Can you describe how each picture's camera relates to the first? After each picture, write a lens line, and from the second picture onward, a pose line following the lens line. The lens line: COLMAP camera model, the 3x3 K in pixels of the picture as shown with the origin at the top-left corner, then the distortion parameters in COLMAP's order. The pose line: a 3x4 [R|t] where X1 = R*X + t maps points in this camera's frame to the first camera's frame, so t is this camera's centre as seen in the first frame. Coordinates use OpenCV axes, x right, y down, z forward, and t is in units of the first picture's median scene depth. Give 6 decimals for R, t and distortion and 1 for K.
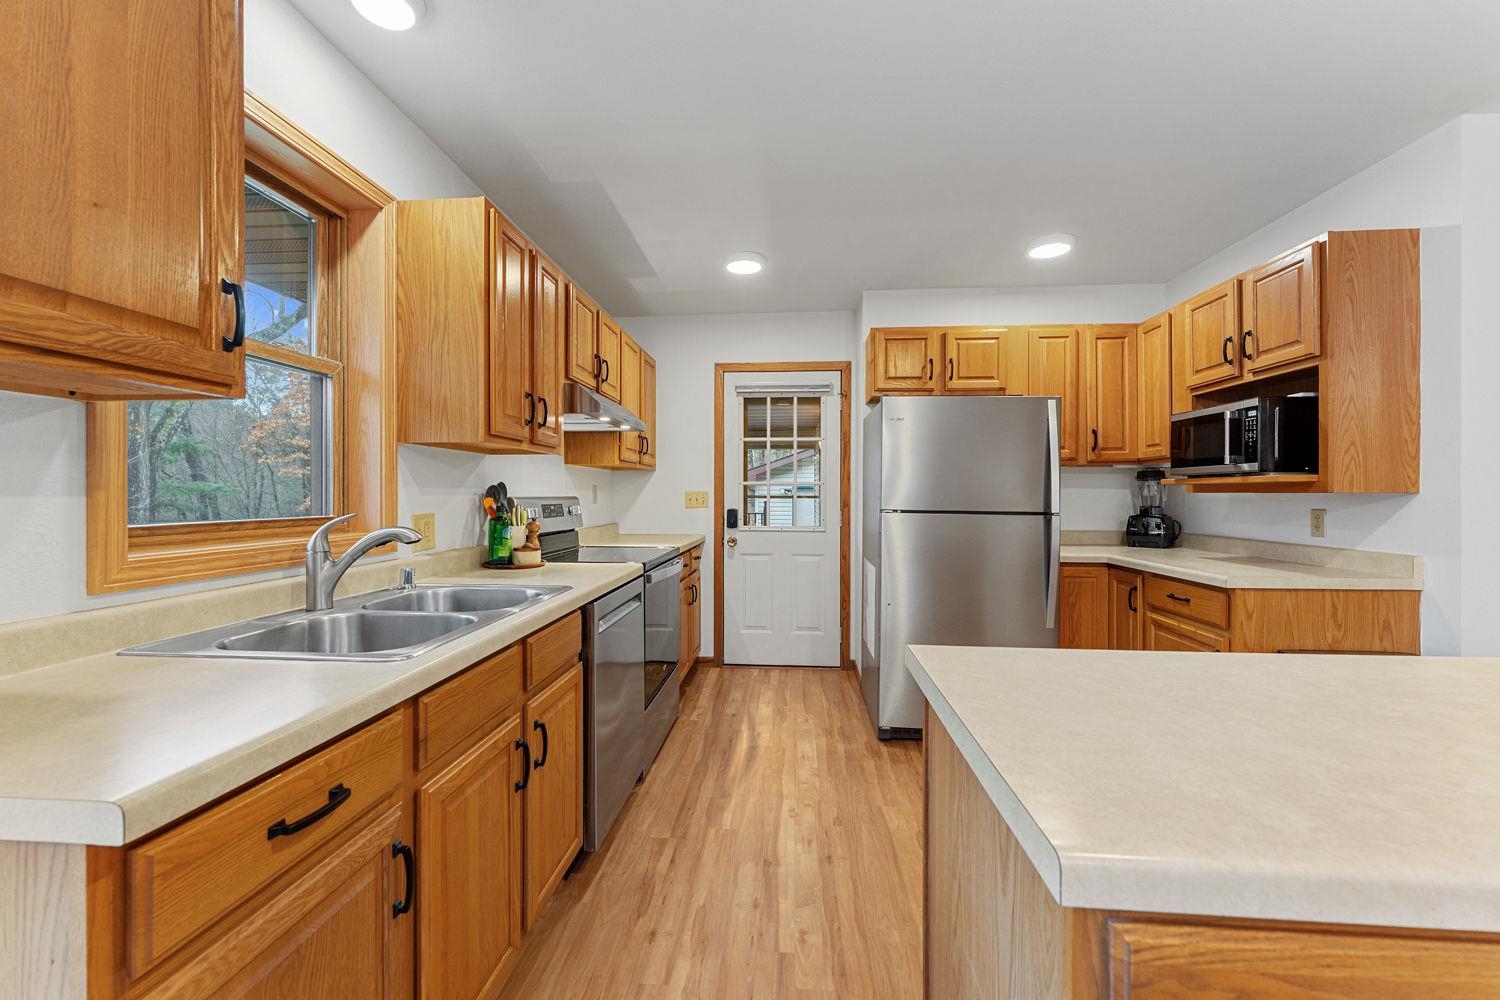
lens RADIAL K [[604.4, 0, 745.9], [0, 604.4, 493.9], [0, 0, 1]] dist [-0.001174, 0.000499]
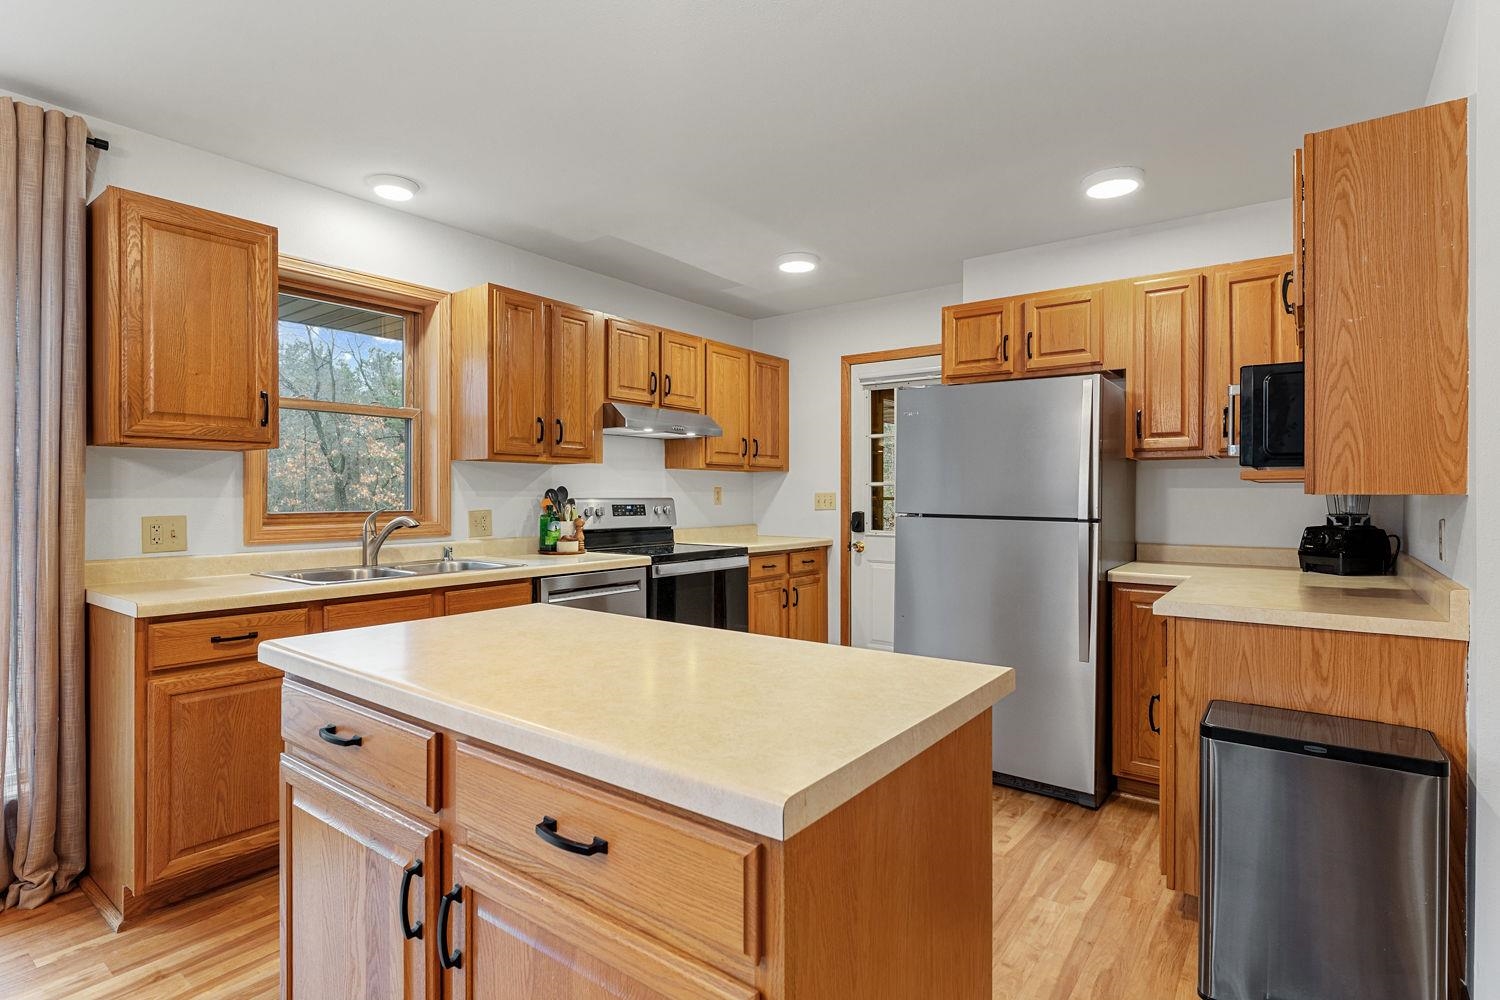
lens RADIAL K [[749.3, 0, 747.3], [0, 749.3, 496.3], [0, 0, 1]] dist [0.001965, -0.000268]
pose [[0.843825, 0.000808, -0.536618, 0.816317], [0.000428, 0.999998, 0.002180, -0.002006], [0.536619, -0.002069, 0.843822, -0.113170]]
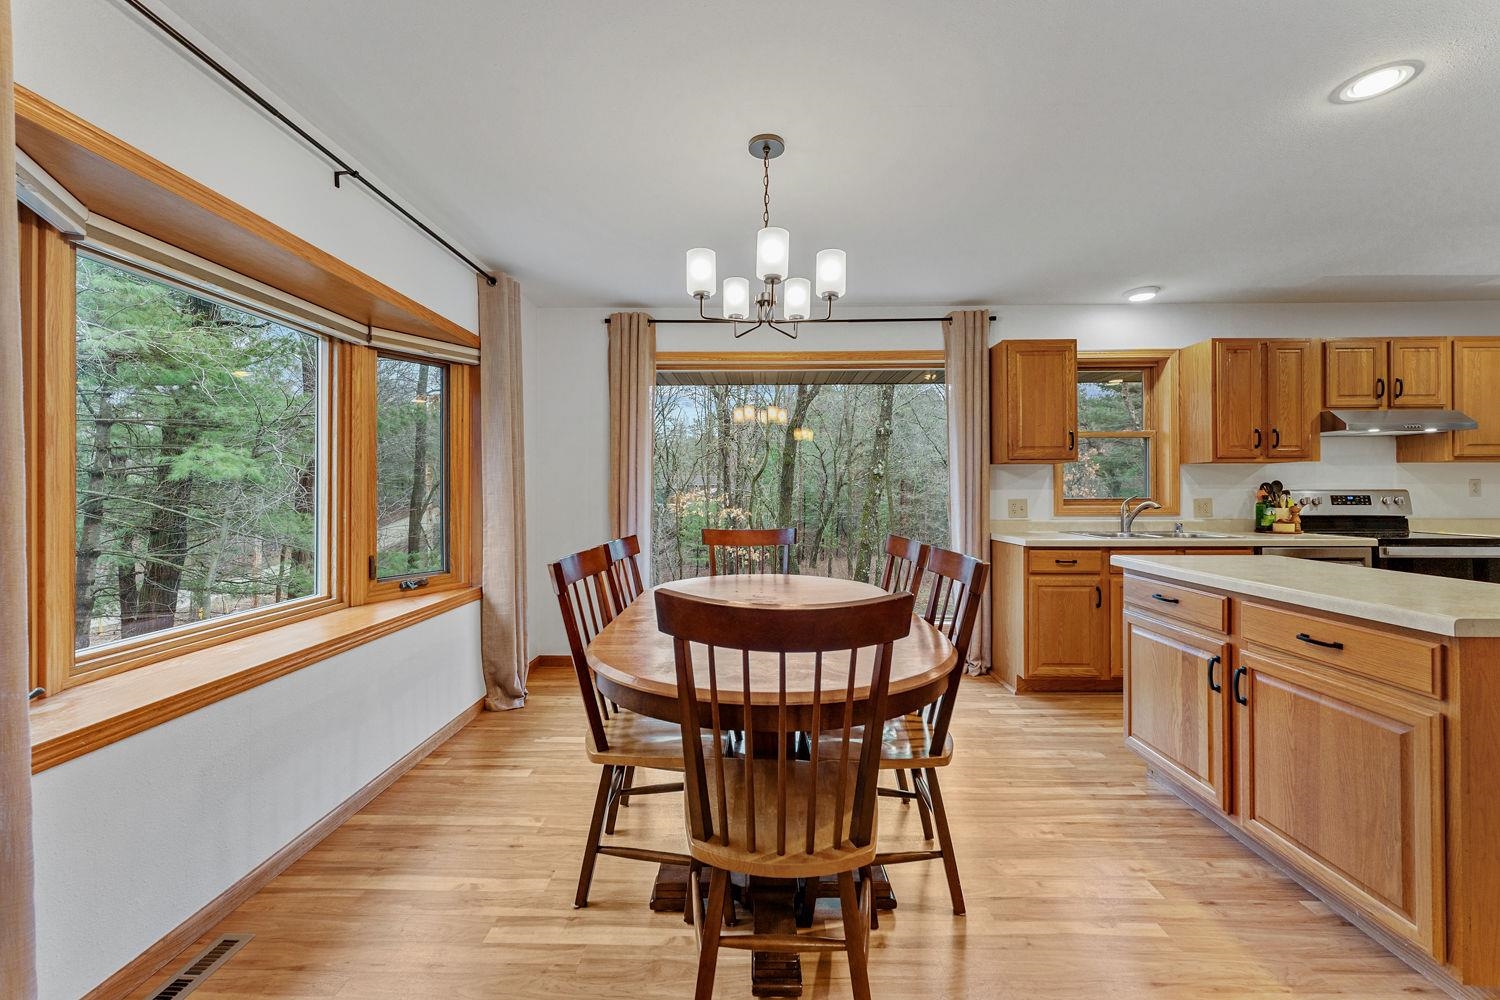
lens RADIAL K [[604.4, 0, 745.3], [0, 604.4, 488.3], [0, 0, 1]] dist [-0.001174, 0.000499]
pose [[0.063780, -0.005707, -0.997948, 1.182221], [0.003475, 0.999979, -0.005496, 0.005532], [0.997958, -0.003117, 0.063799, -0.536886]]
